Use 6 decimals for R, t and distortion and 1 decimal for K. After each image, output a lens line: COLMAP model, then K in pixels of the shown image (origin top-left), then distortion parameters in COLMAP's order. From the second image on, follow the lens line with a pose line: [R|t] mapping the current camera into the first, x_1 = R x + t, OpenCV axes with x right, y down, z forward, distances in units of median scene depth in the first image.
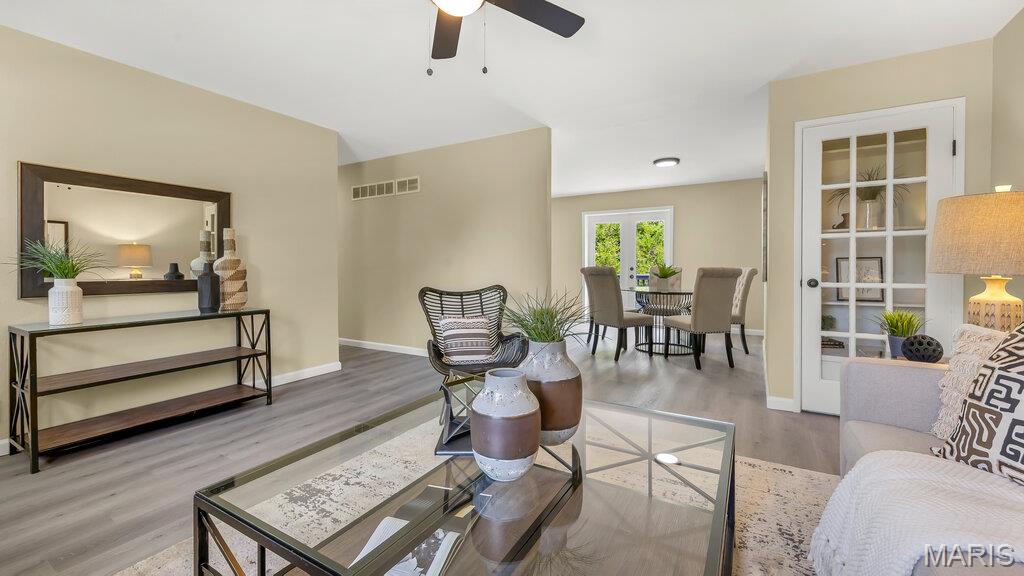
lens RADIAL K [[404.1, 0, 512.7], [0, 404.1, 271.5], [0, 0, 1]] dist [0.001284, 0.000162]
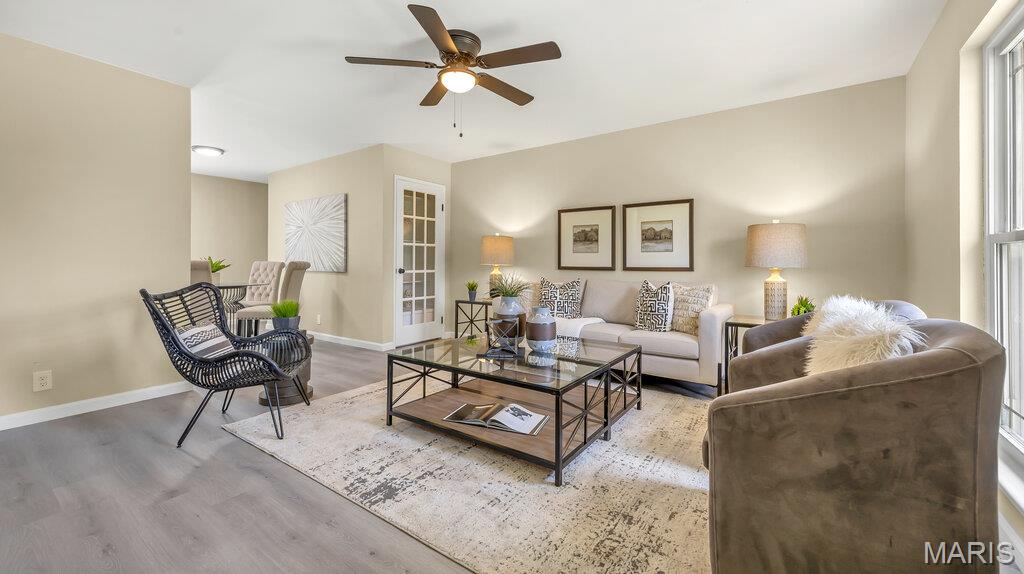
lens RADIAL K [[404.1, 0, 512.7], [0, 404.1, 270.5], [0, 0, 1]] dist [0.001284, 0.000162]
pose [[0.084389, -0.017590, 0.996278, -1.014507], [0.003908, 0.999842, 0.017322, -0.001188], [-0.996425, 0.002431, 0.084444, 0.421747]]
